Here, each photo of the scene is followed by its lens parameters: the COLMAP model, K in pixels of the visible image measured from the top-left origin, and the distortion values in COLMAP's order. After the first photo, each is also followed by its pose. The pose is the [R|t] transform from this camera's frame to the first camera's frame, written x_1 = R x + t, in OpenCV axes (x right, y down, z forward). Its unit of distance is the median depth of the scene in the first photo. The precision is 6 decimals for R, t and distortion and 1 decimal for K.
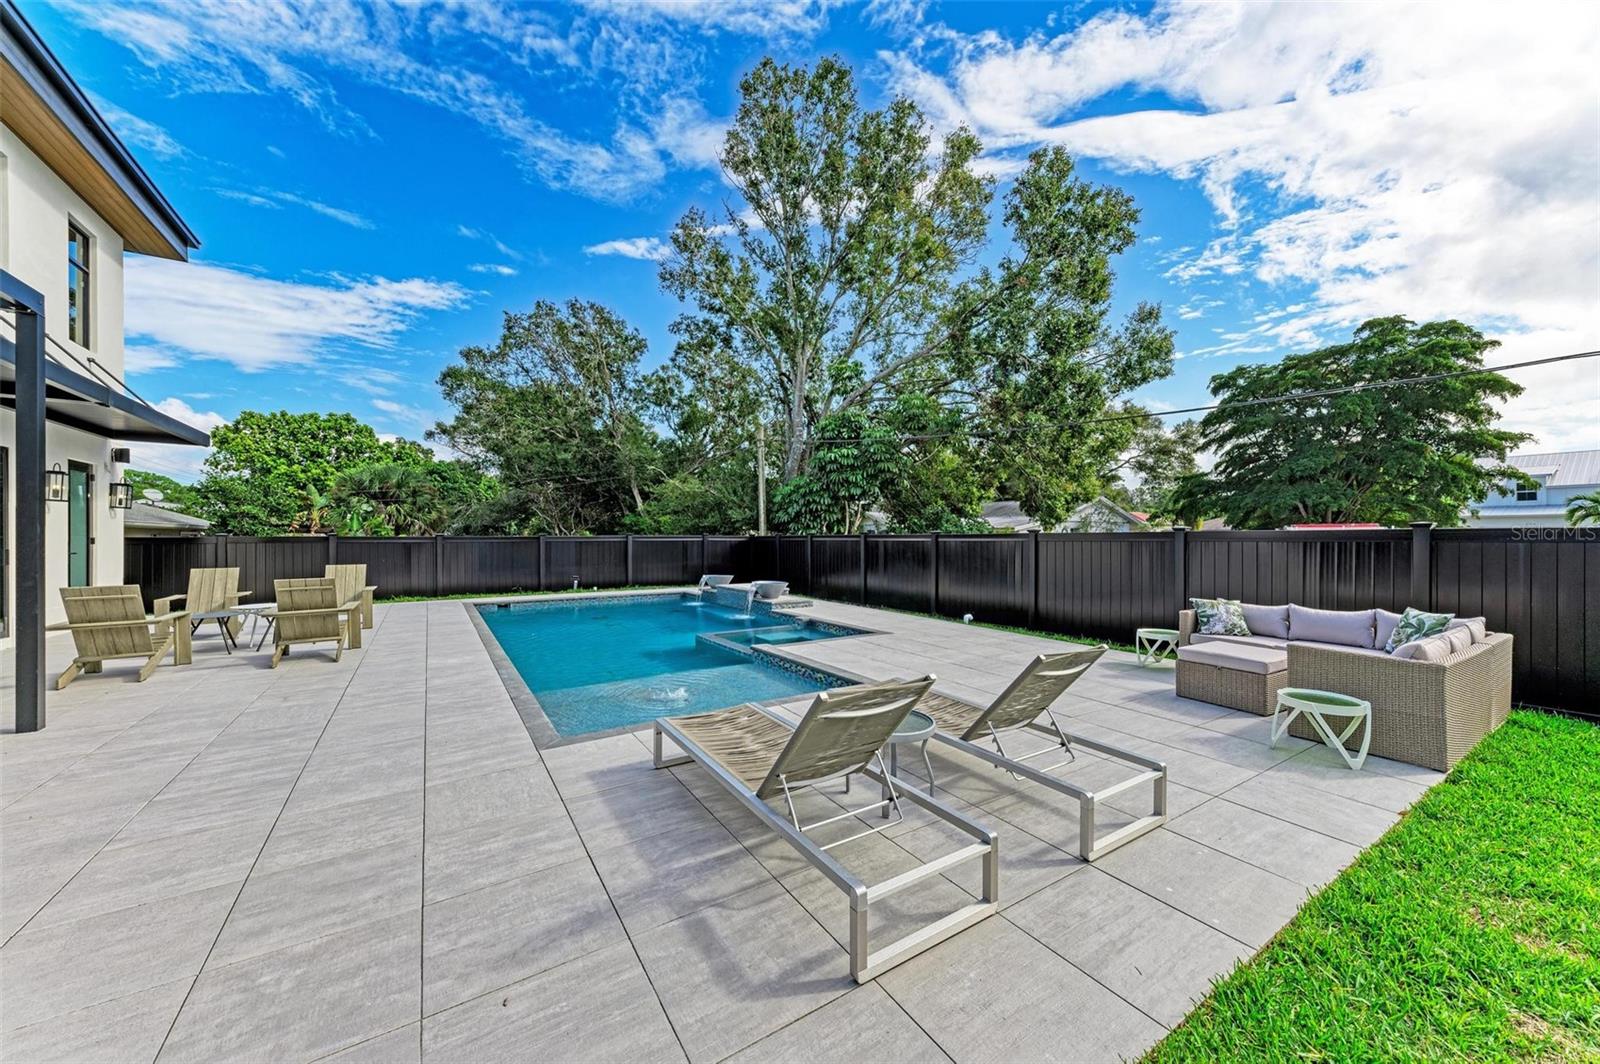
lens RADIAL K [[580.5, 0, 803.6], [0, 580.5, 534.6], [0, 0, 1]] dist [0.007347, -0.000261]
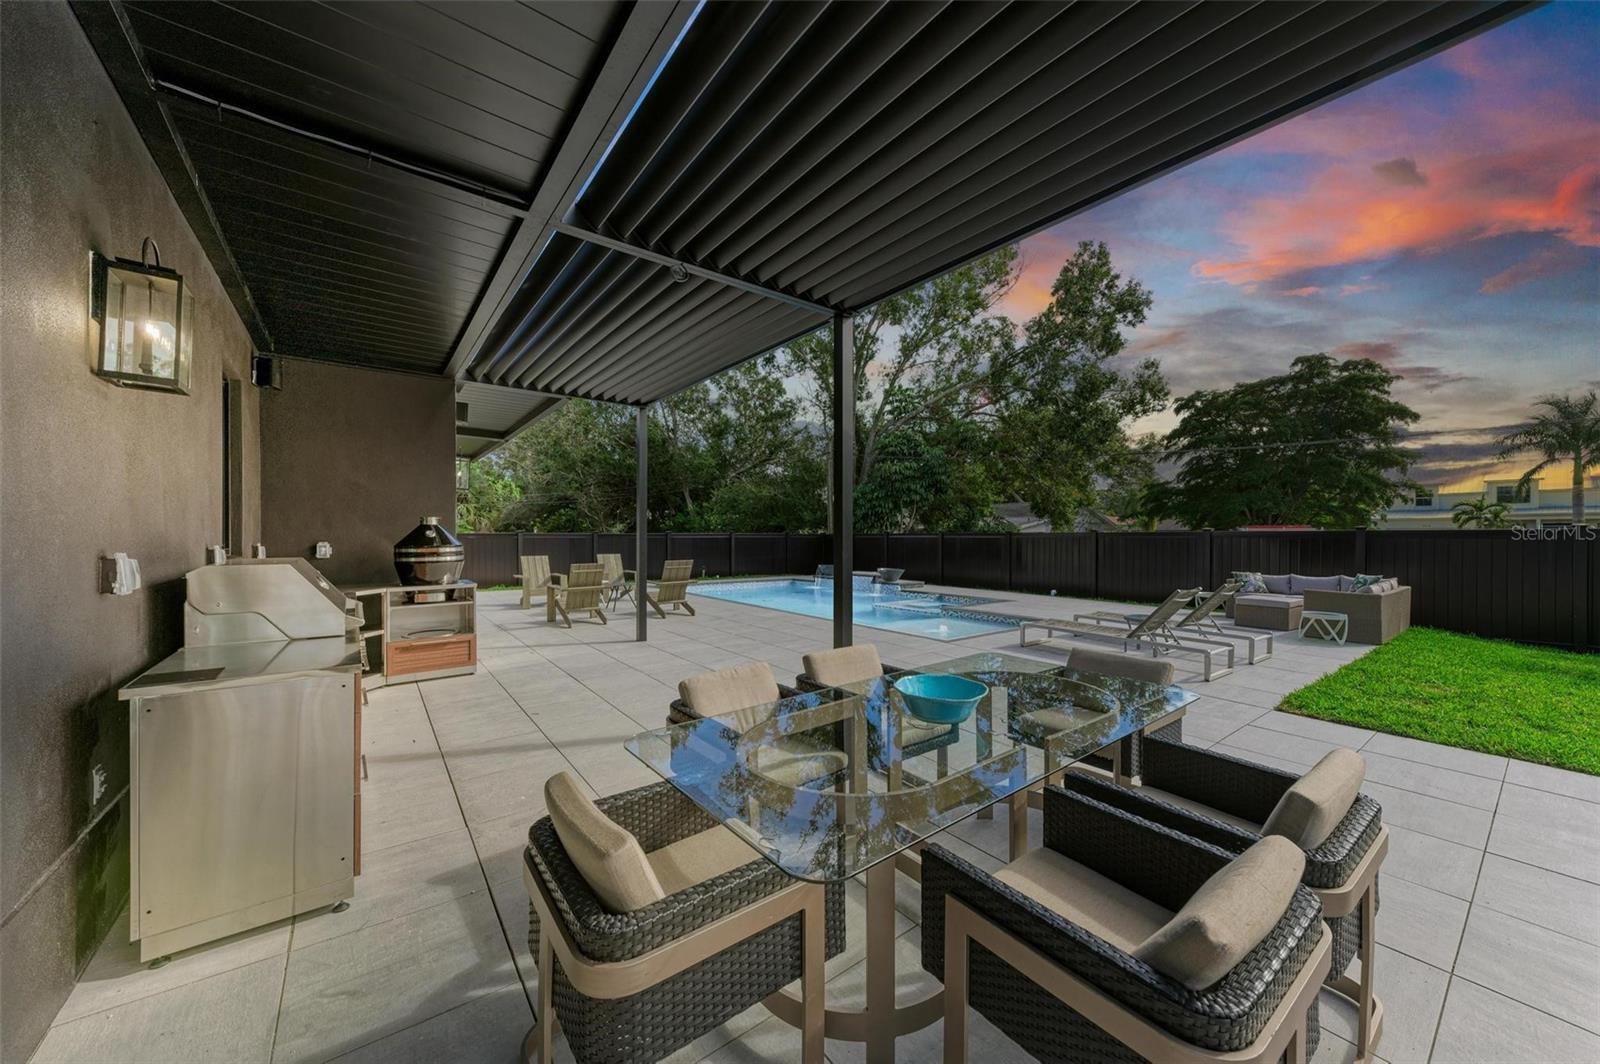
lens RADIAL K [[580.5, 0, 797.0], [0, 580.5, 532.4], [0, 0, 1]] dist [0.007347, -0.000261]
pose [[0.997621, 0.003374, 0.068856, -0.171268], [-0.003298, 0.999994, -0.001222, 0.000601], [-0.068860, 0.000992, 0.997626, -0.142741]]
